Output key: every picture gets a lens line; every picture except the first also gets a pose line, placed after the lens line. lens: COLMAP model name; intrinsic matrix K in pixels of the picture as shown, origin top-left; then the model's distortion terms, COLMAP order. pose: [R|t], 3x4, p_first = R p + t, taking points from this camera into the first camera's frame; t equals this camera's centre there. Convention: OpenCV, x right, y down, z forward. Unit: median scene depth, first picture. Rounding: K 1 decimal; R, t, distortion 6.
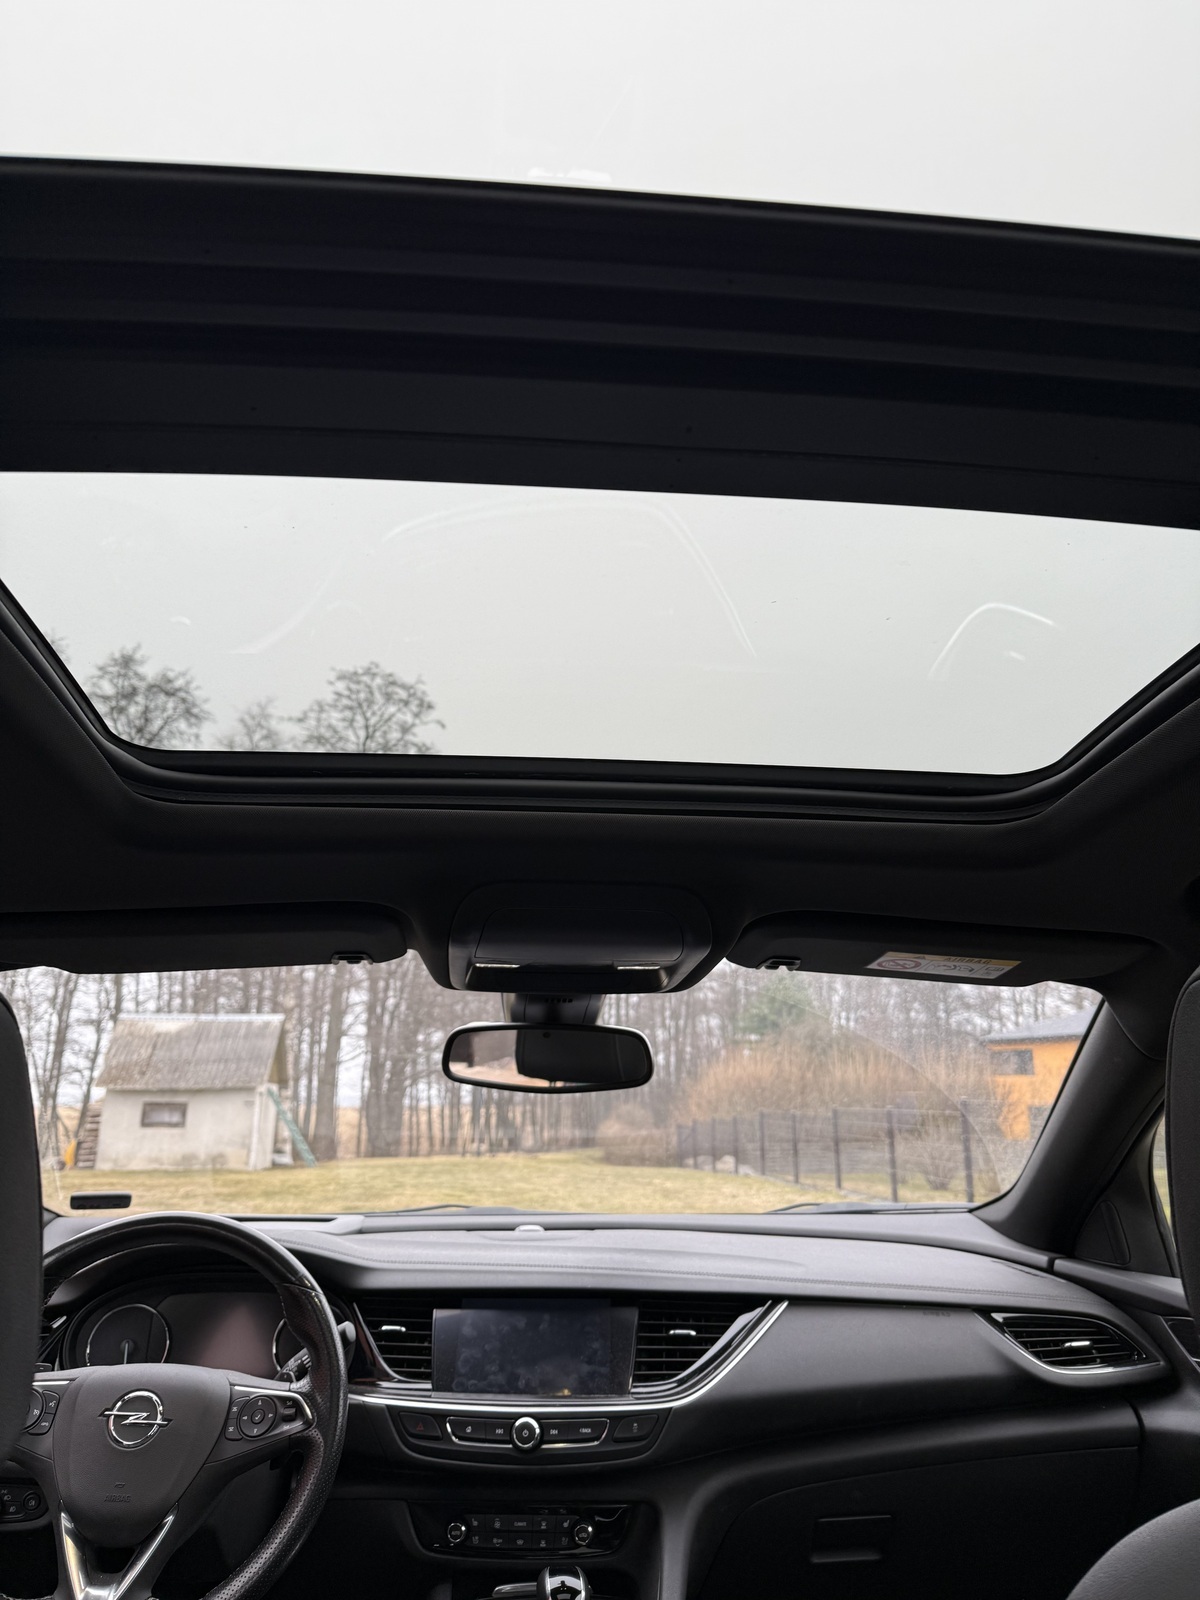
lens RADIAL K [[1113.2, 0, 592.2], [0, 1113.2, 795.1], [0, 0, 1]] dist [0.047313, -0.064636]
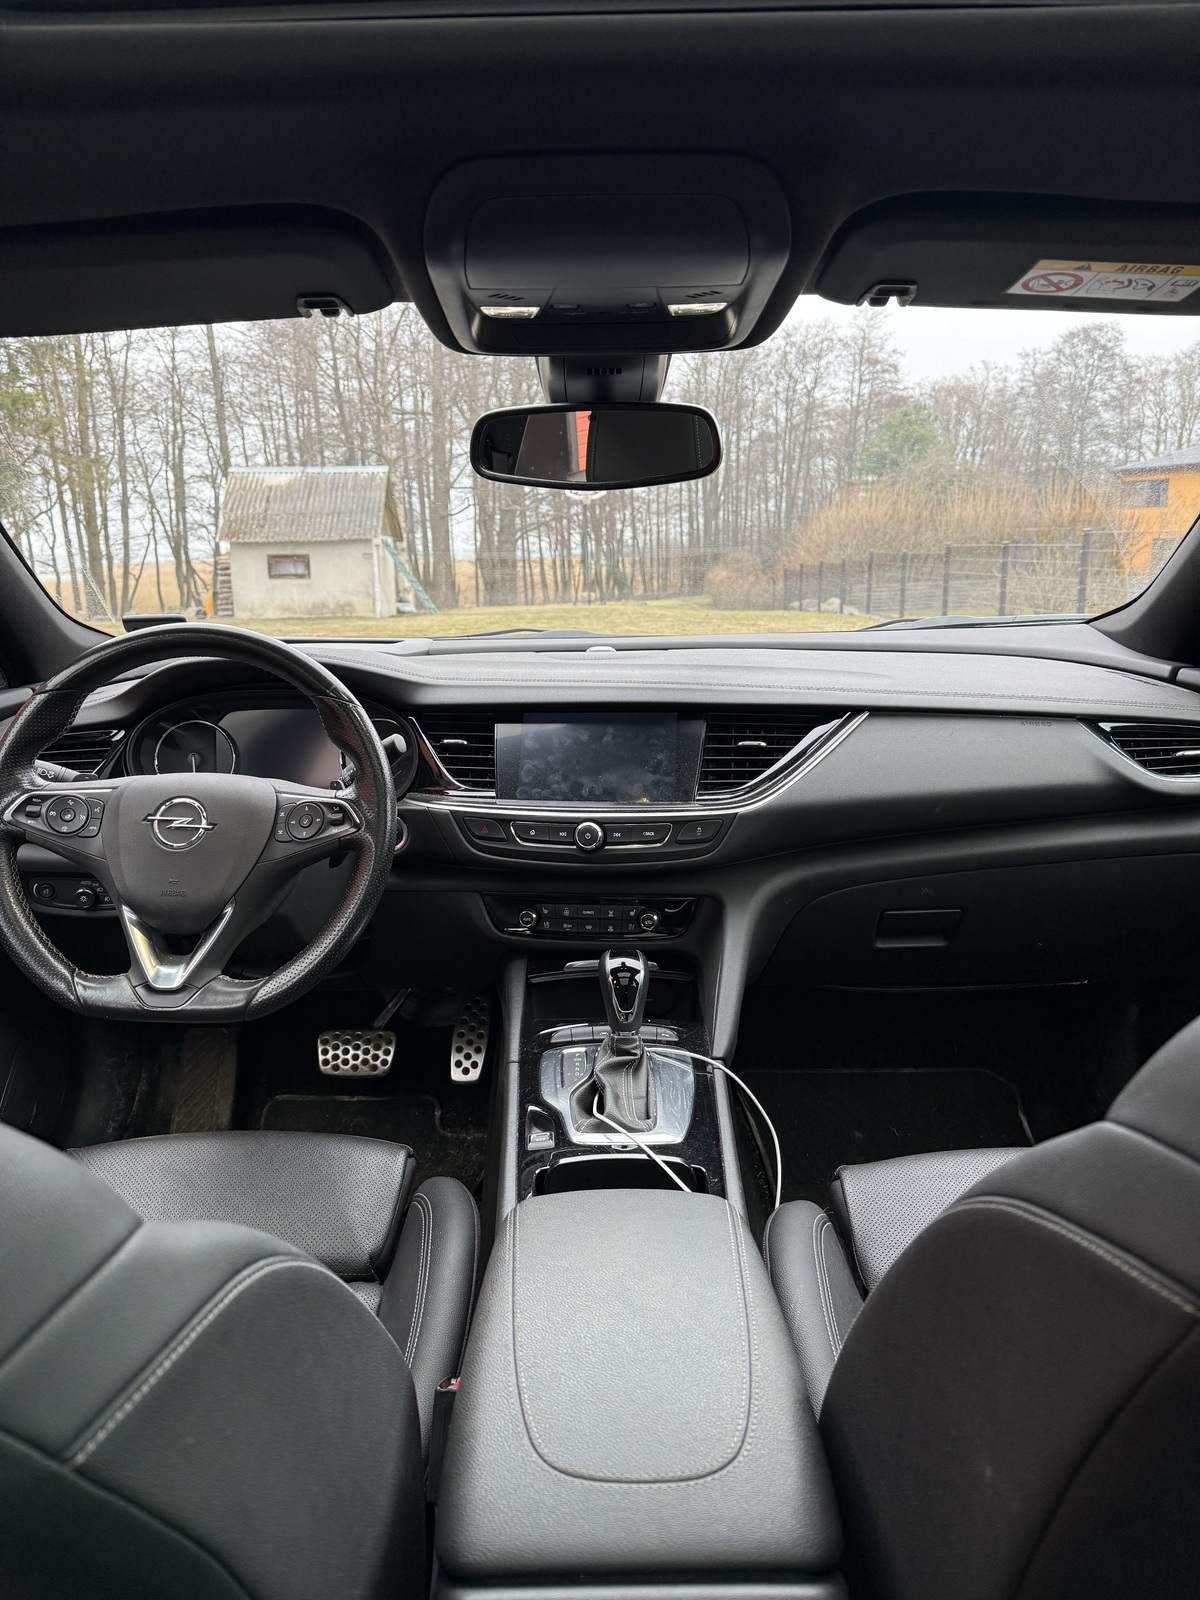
lens RADIAL K [[1114.3, 0, 600.0], [0, 1114.3, 800.0], [0, 0, 1]] dist [0.089018, -0.218029]
pose [[0.995940, 0.000790, -0.090018, 0.036511], [0.041473, 0.883496, 0.466599, 0.075906], [0.079899, -0.468438, 0.879876, 0.139109]]
